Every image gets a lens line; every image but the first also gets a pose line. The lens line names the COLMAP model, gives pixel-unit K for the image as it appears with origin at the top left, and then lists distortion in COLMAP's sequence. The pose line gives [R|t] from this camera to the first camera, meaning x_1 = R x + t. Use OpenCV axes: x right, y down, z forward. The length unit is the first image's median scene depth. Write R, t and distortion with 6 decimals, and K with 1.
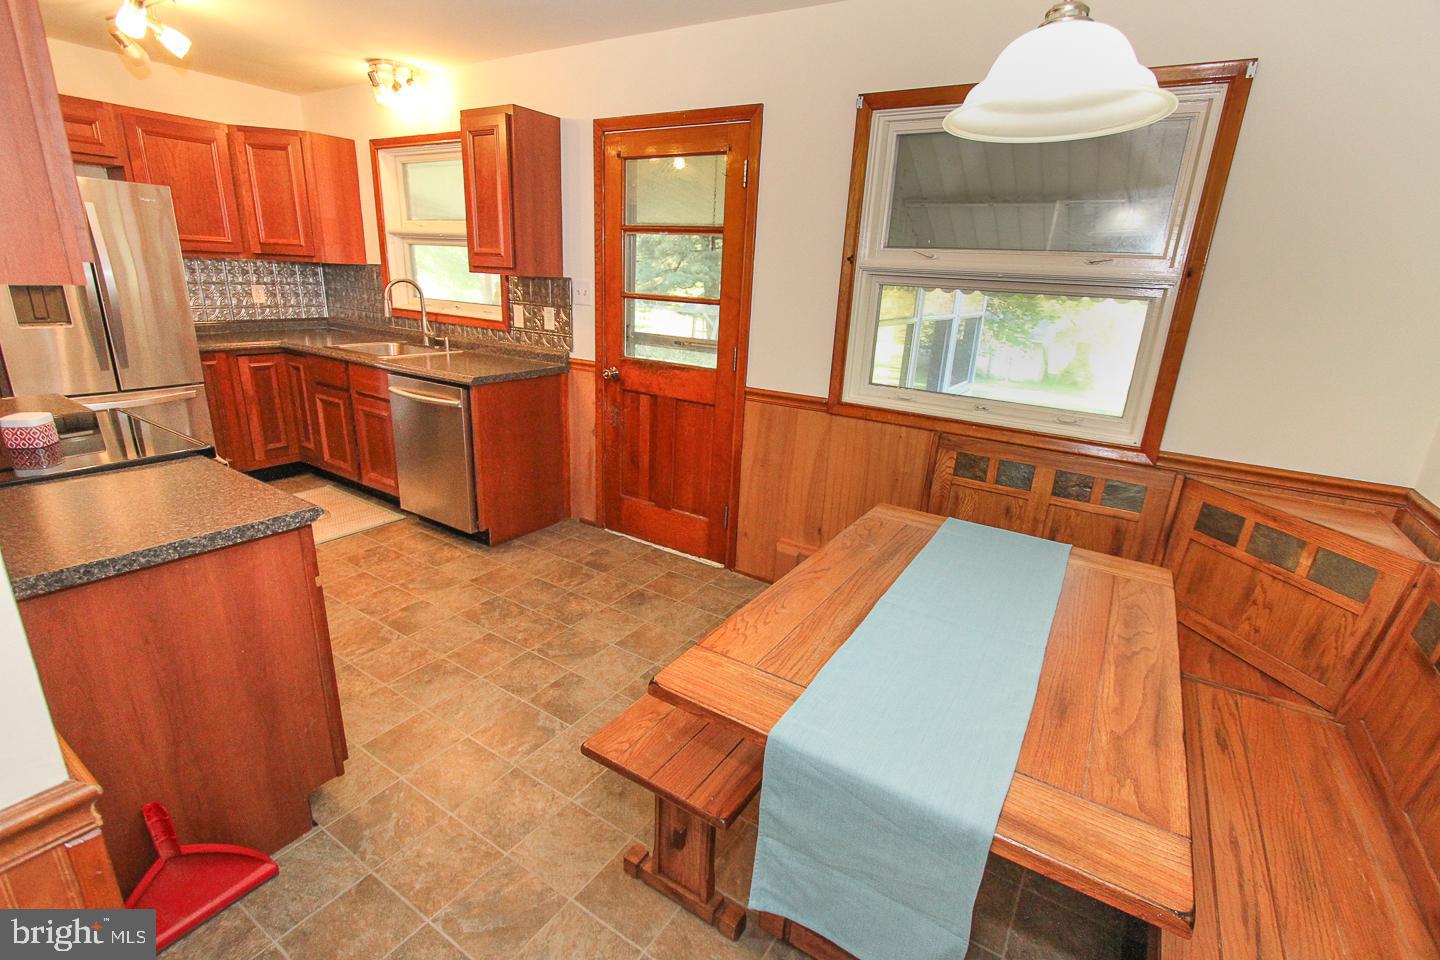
lens RADIAL K [[666.2, 0, 720.0], [0, 666.2, 480.0], [0, 0, 1]] dist [-0.015613, 0.000044]
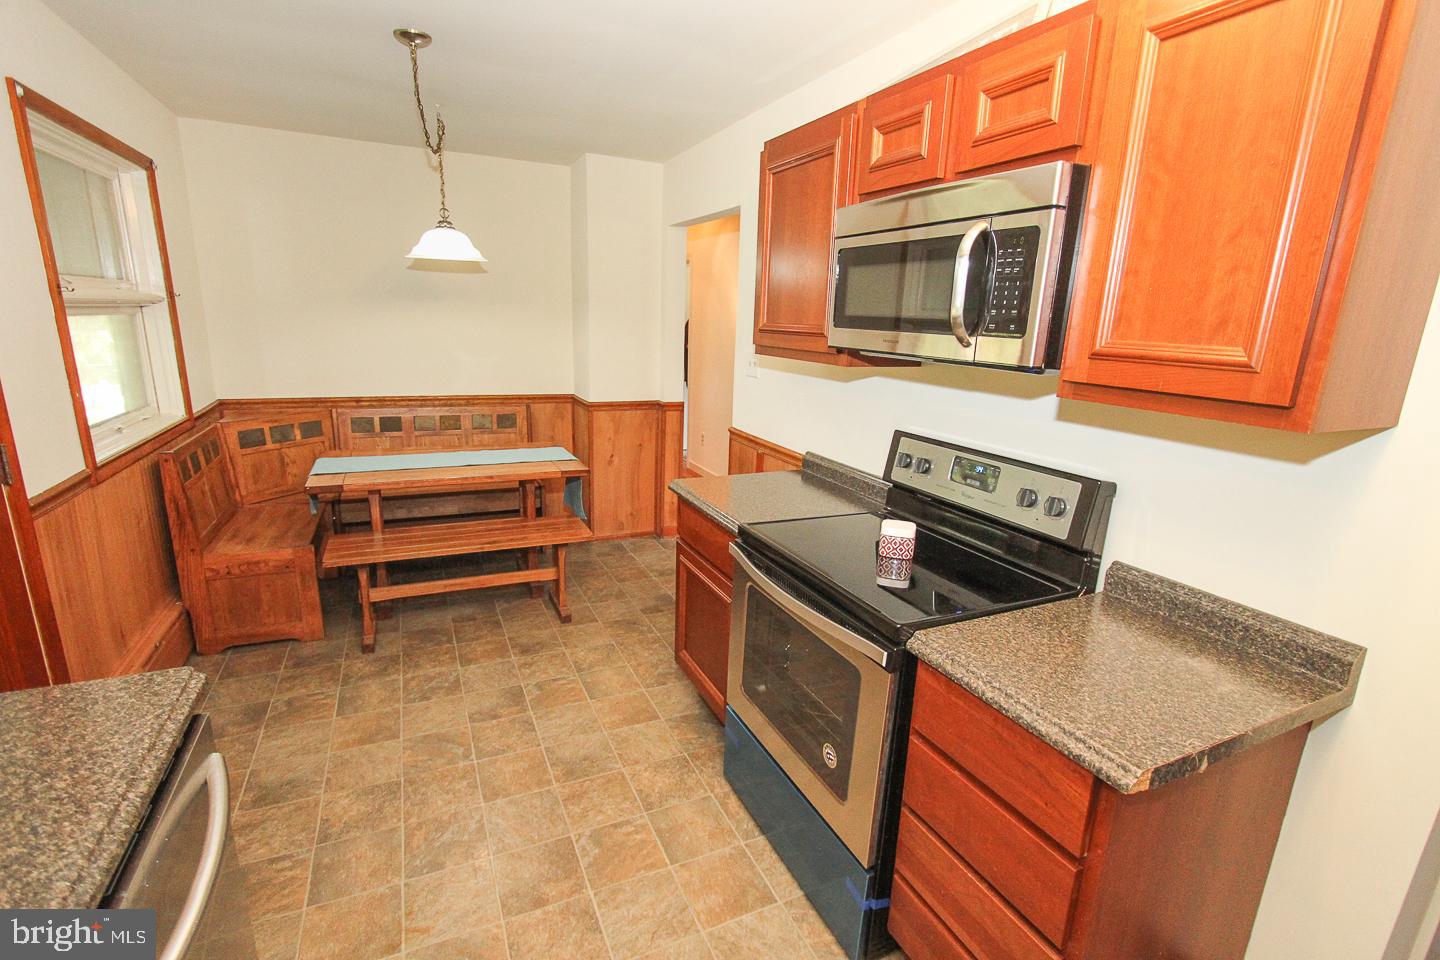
lens RADIAL K [[666.2, 0, 720.0], [0, 666.2, 480.0], [0, 0, 1]] dist [-0.015613, 0.000044]
pose [[-0.839730, -0.207022, 0.501992, -0.813261], [0.086165, 0.861956, 0.499607, -0.417442], [-0.536125, 0.462789, -0.705972, 1.123247]]
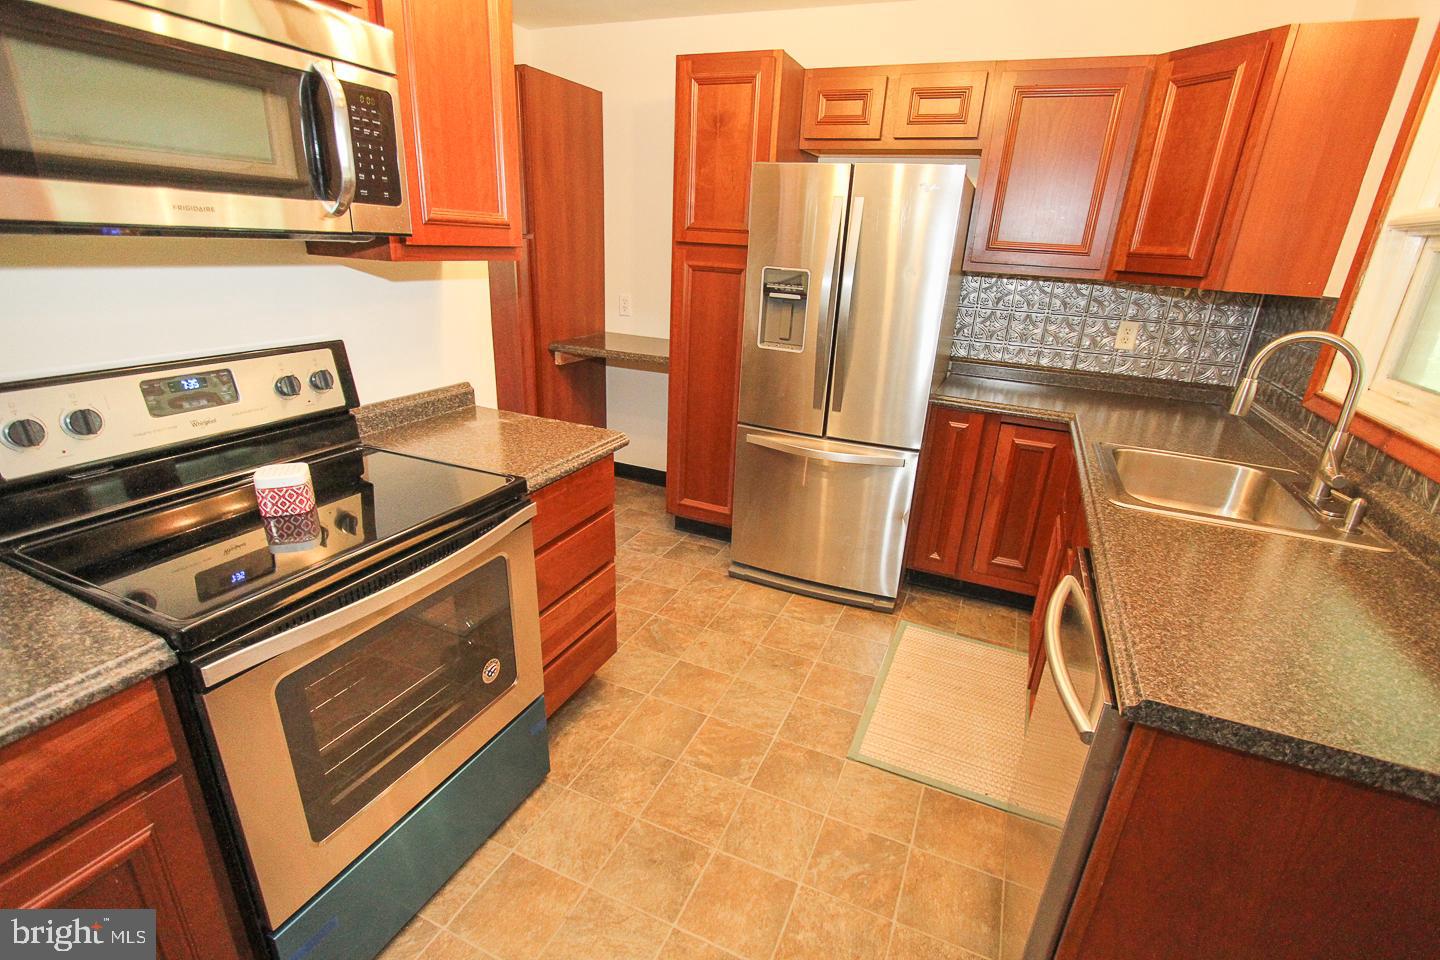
lens RADIAL K [[656.8, 0, 720.0], [0, 656.8, 480.0], [0, 0, 1]] dist [-0.015877, -0.000107]
pose [[0.148252, 0.293919, -0.944263, -0.182490], [-0.333127, 0.913855, 0.232153, -0.256270], [0.931154, 0.280142, 0.233393, 0.794087]]
